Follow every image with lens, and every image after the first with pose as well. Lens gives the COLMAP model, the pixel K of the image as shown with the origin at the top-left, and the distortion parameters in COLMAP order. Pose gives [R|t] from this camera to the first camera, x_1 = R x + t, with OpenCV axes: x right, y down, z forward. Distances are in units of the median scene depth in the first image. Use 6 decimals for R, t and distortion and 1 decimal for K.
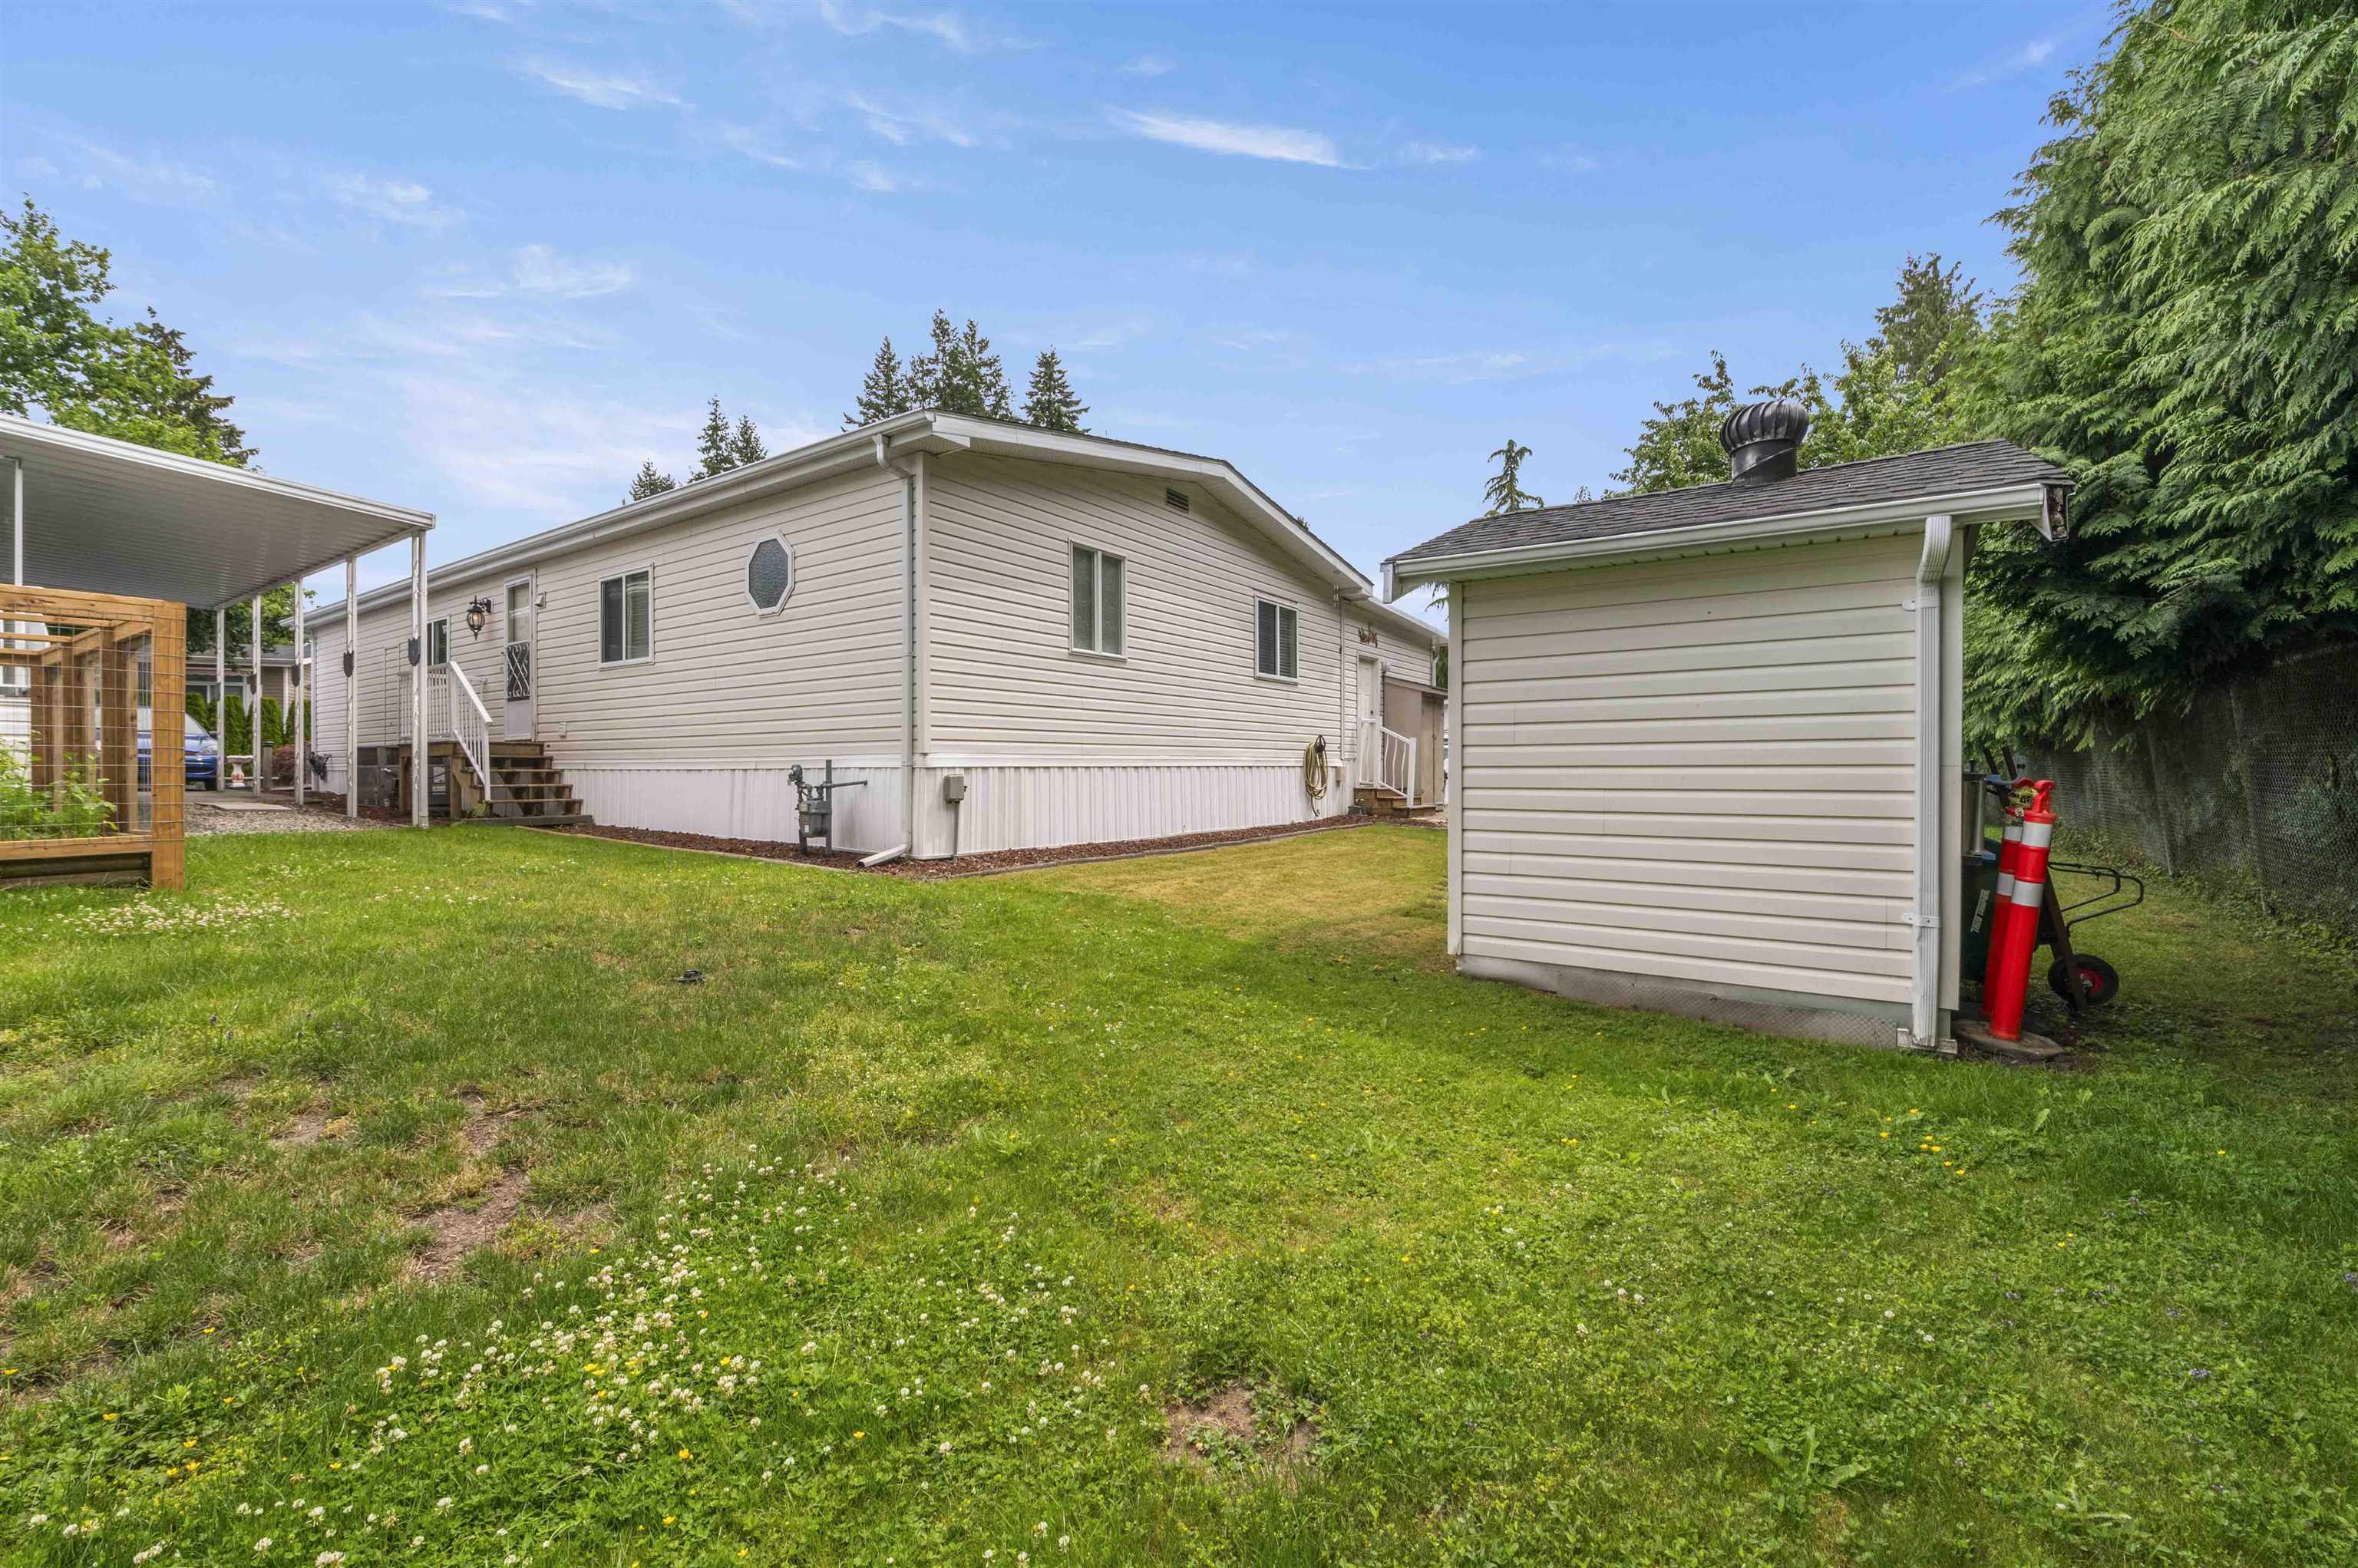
lens RADIAL K [[938.2, 0, 1175.0], [0, 938.2, 767.6], [0, 0, 1]] dist [-0.018428, 0.000147]
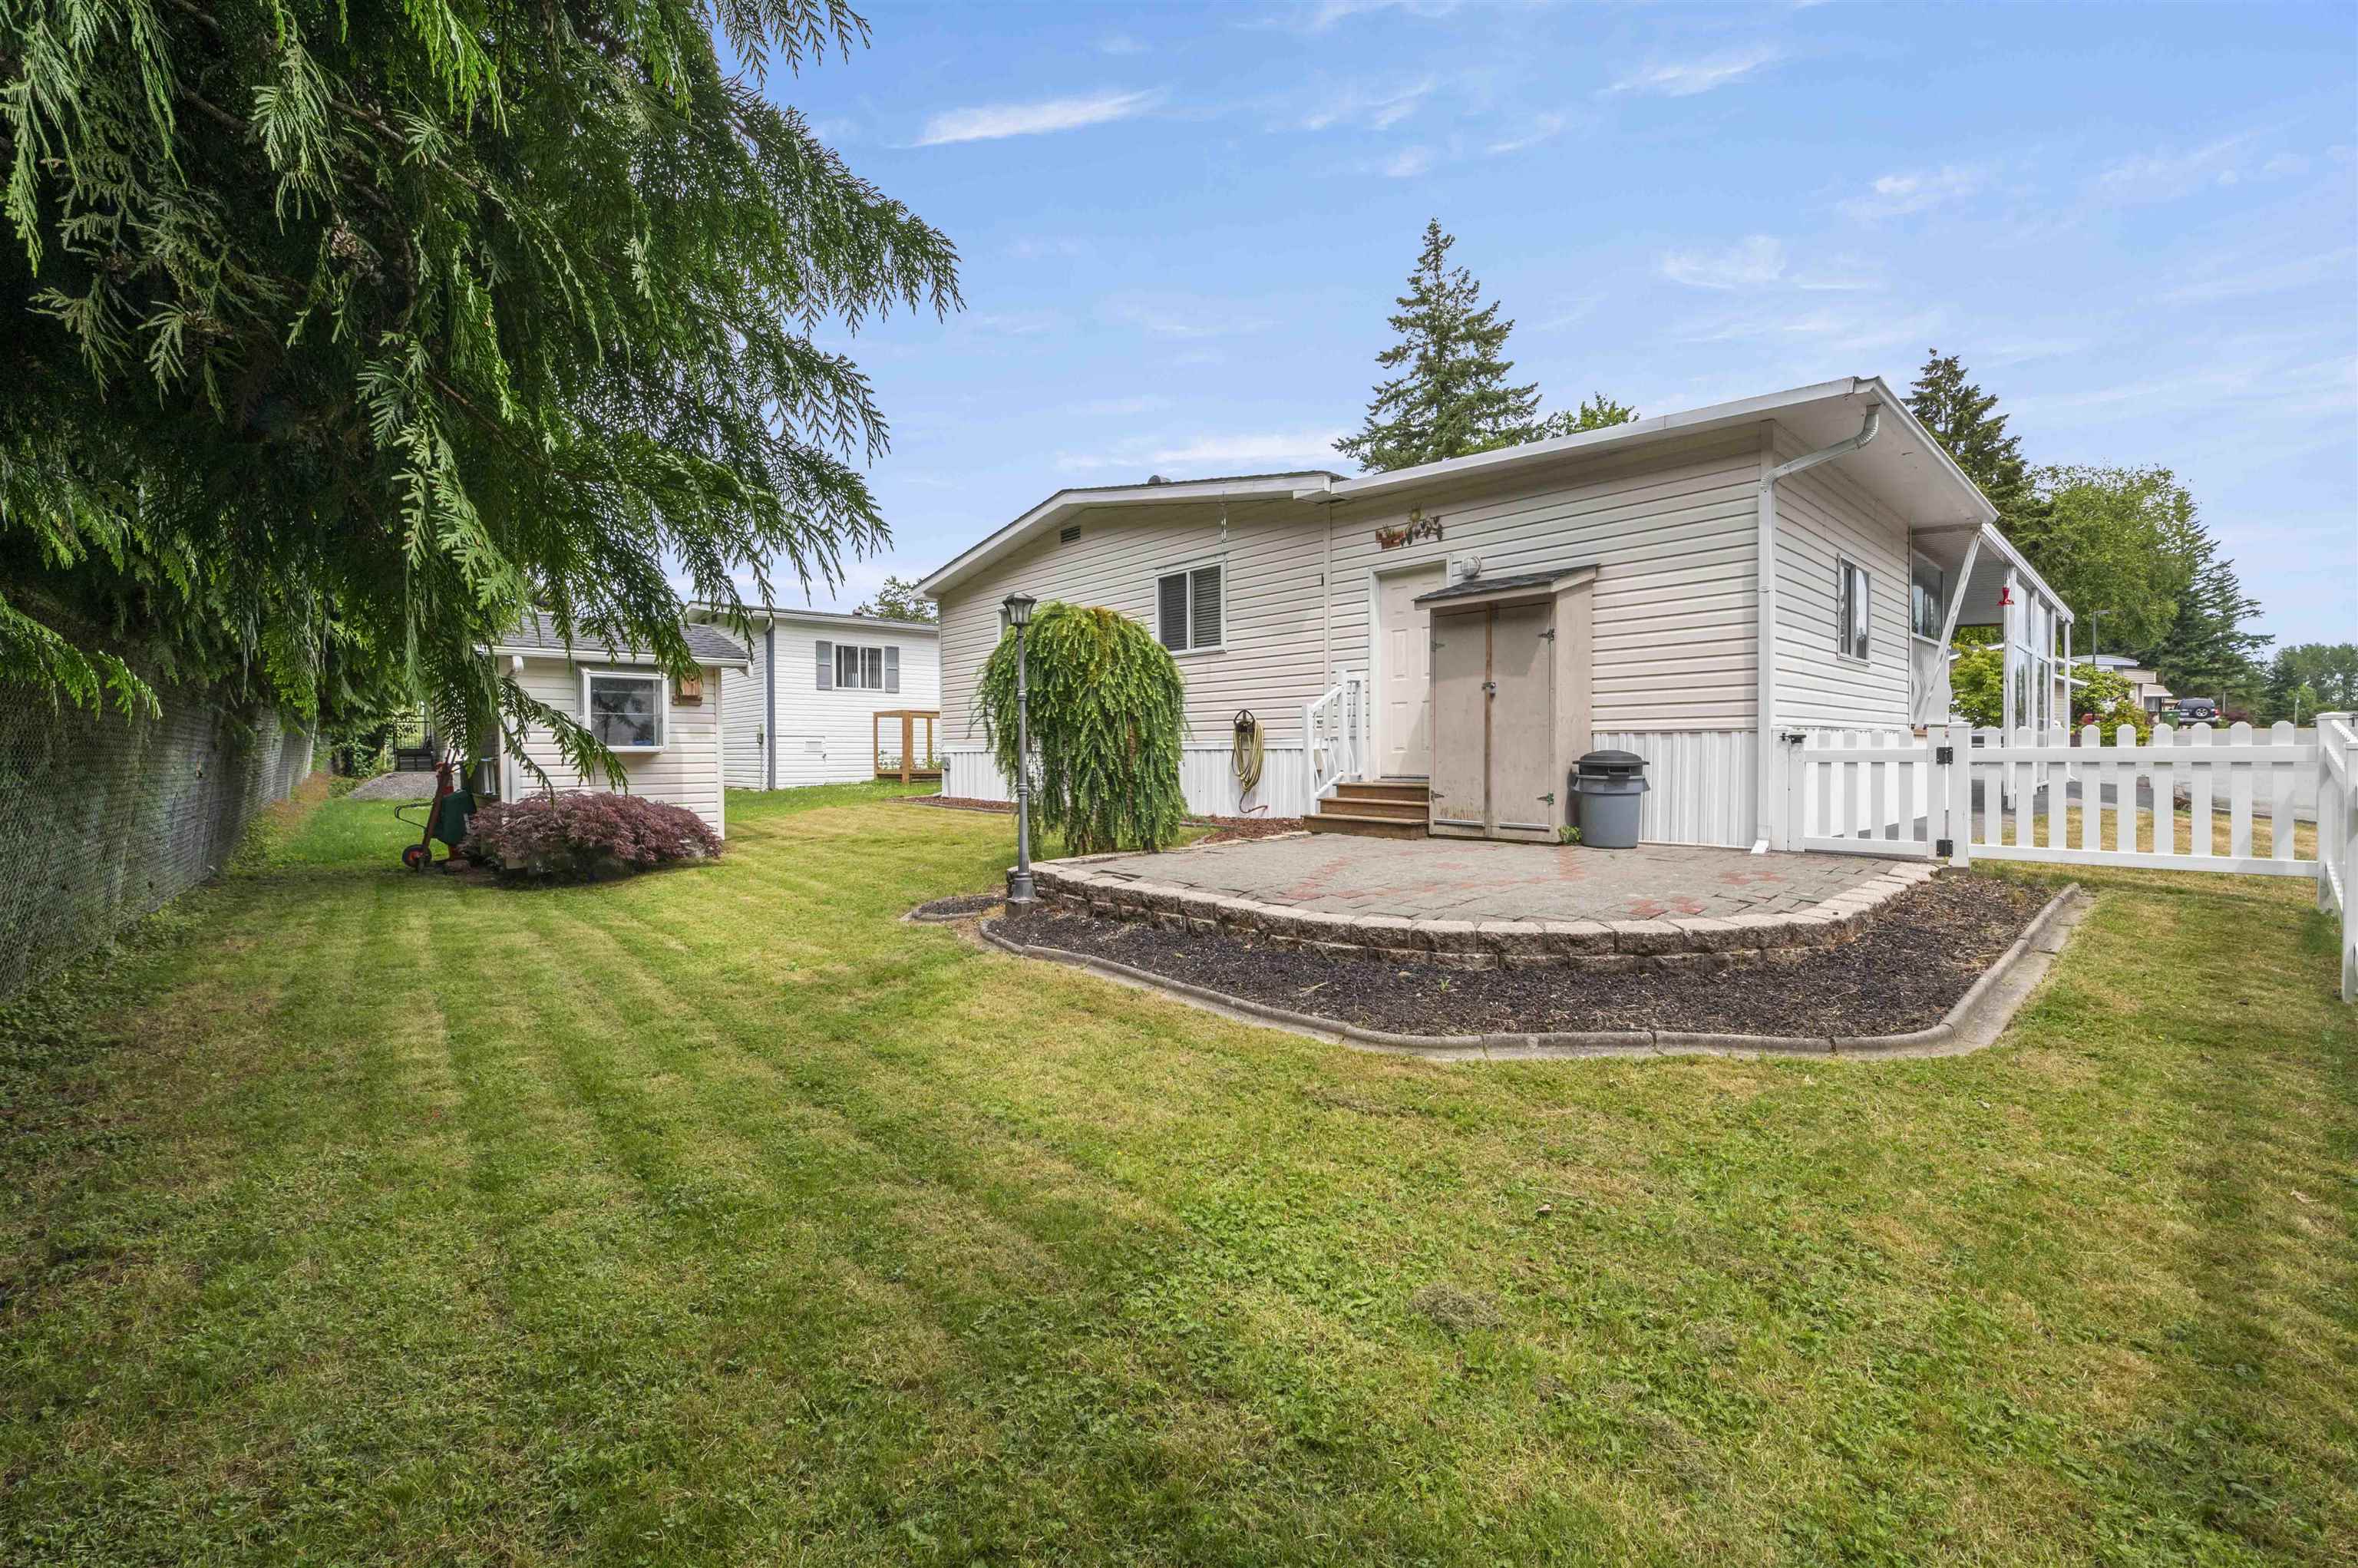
lens RADIAL K [[939.2, 0, 1173.6], [0, 939.2, 760.8], [0, 0, 1]] dist [-0.020384, -0.000216]
pose [[-0.225156, 0.016406, -0.974184, 1.171122], [0.010447, 0.999841, 0.014424, -0.005415], [0.974267, -0.006929, -0.225292, 1.402954]]
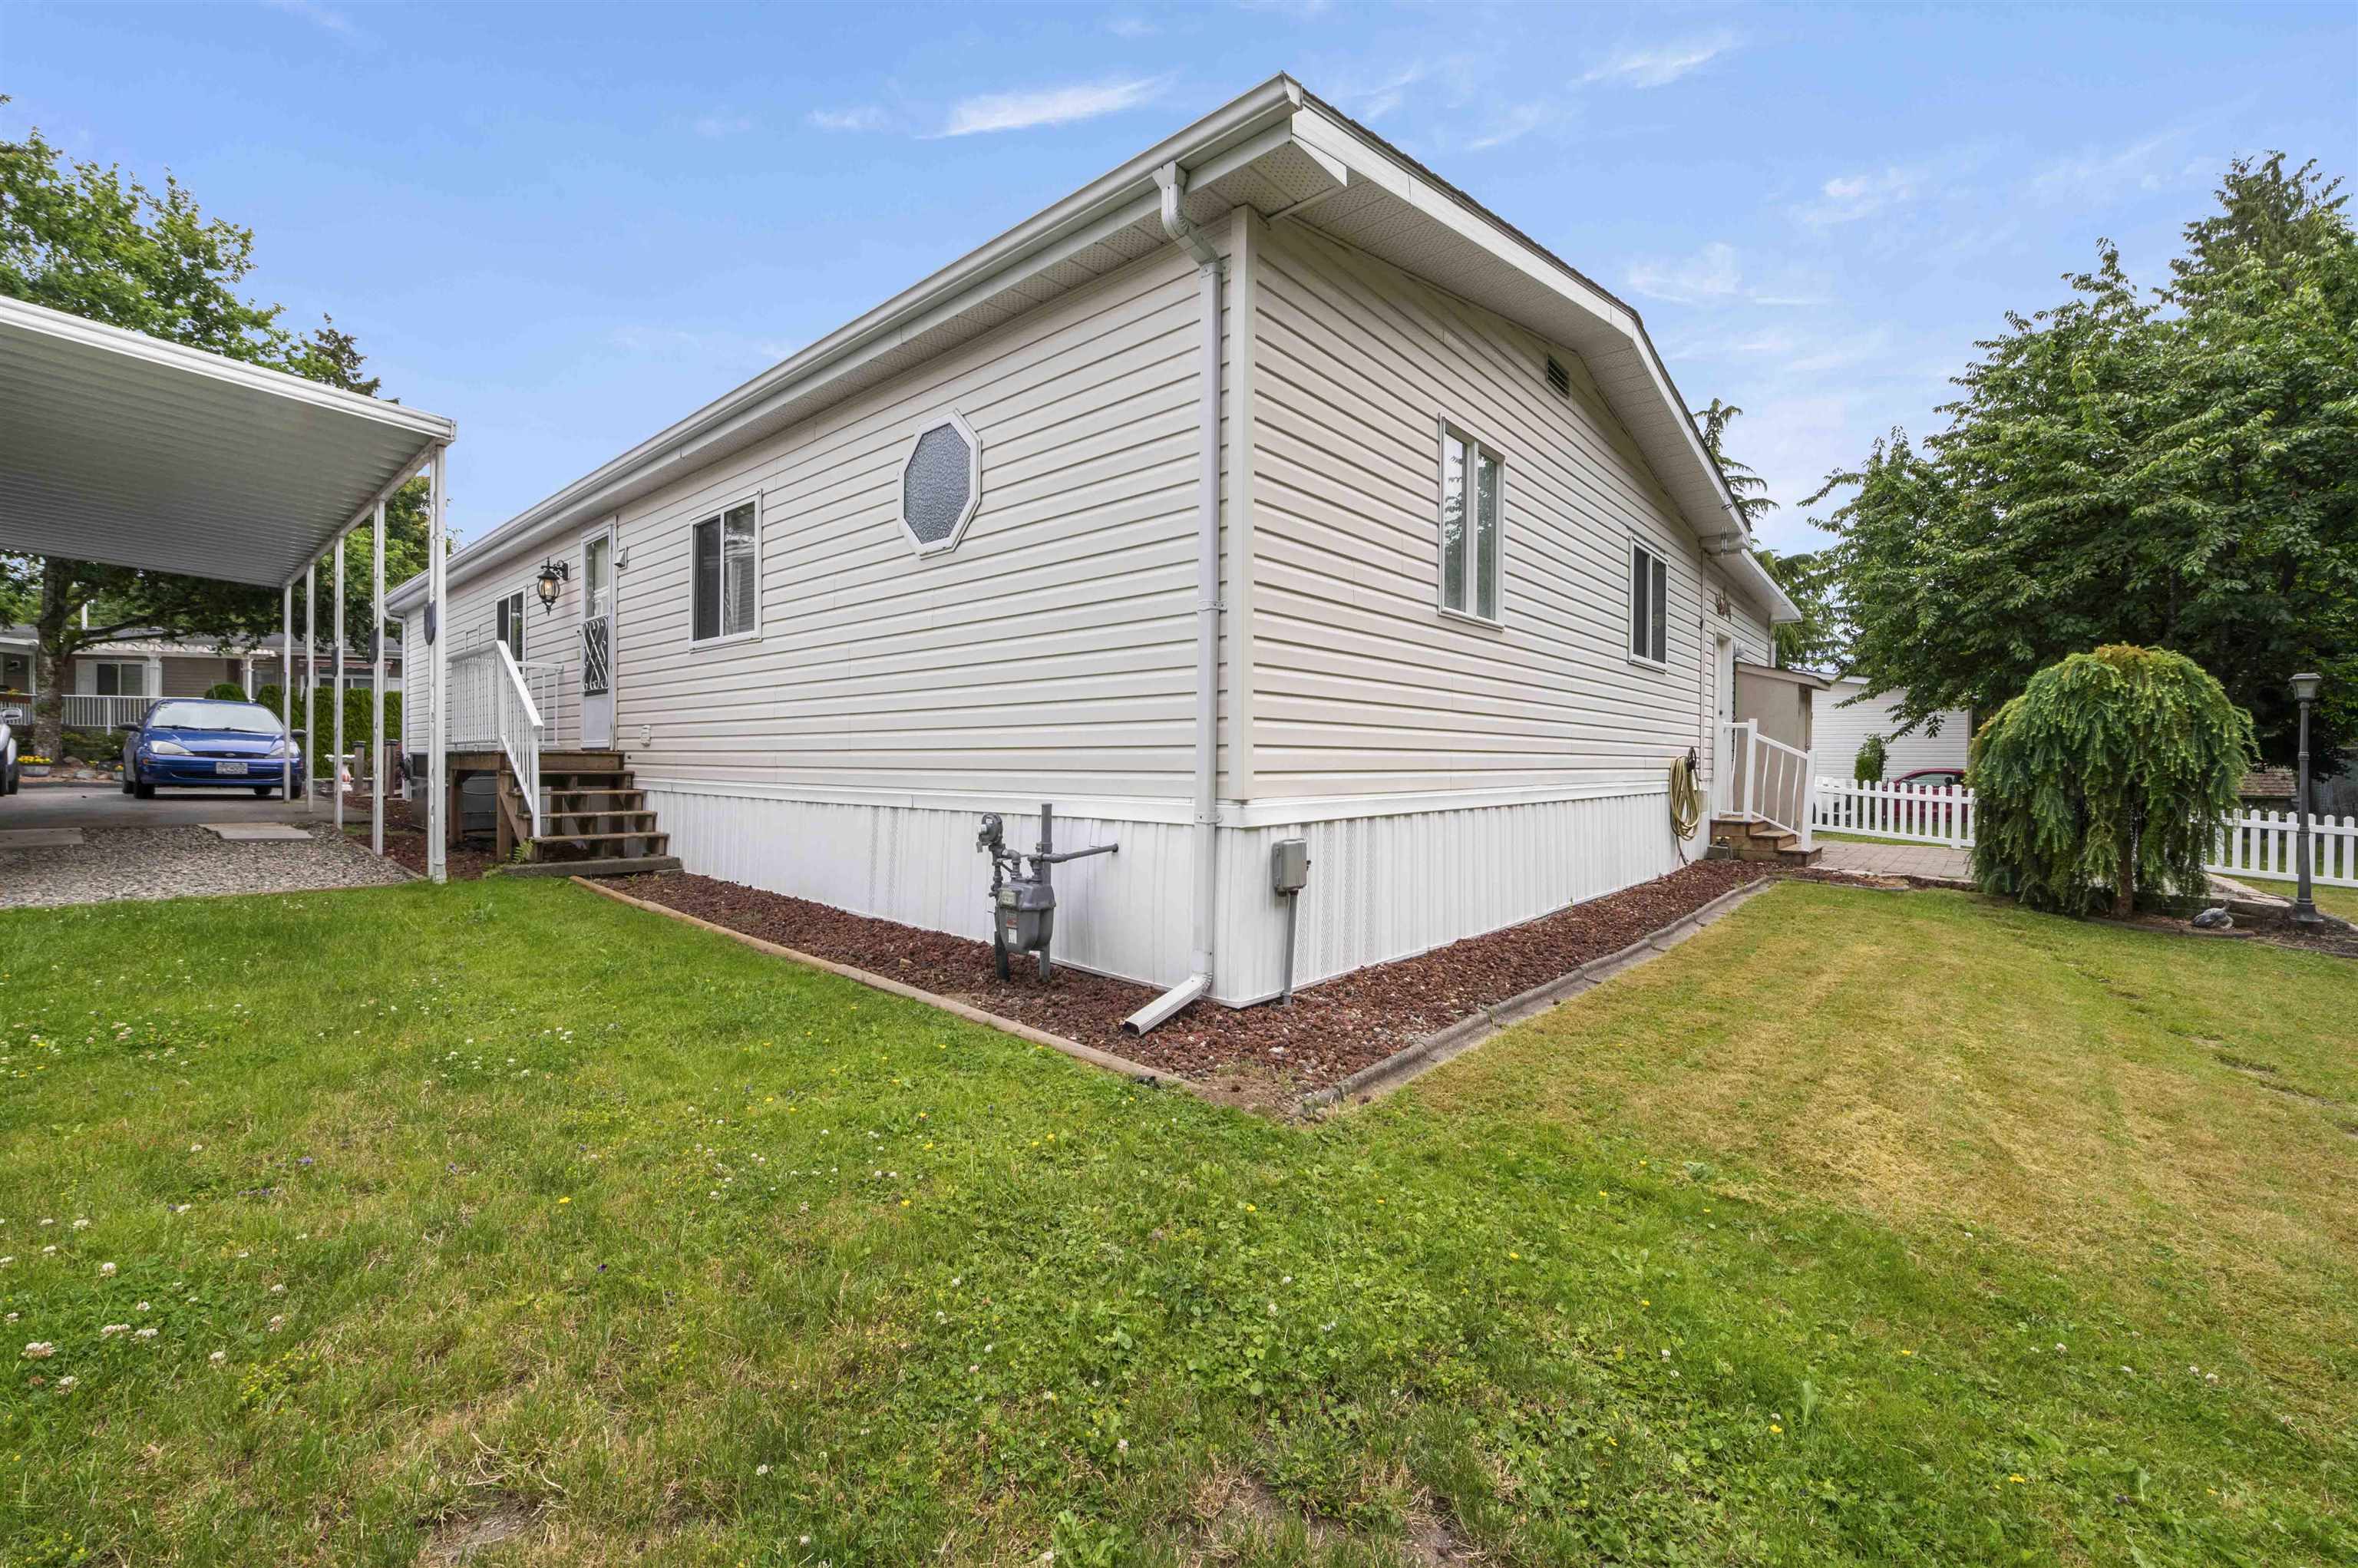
lens RADIAL K [[939.2, 0, 1173.6], [0, 939.2, 760.8], [0, 0, 1]] dist [-0.020384, -0.000216]
pose [[0.992823, 0.009065, -0.119249, -0.174641], [-0.009303, 0.999956, -0.001440, -0.025382], [0.119231, 0.002539, 0.992863, 0.349582]]
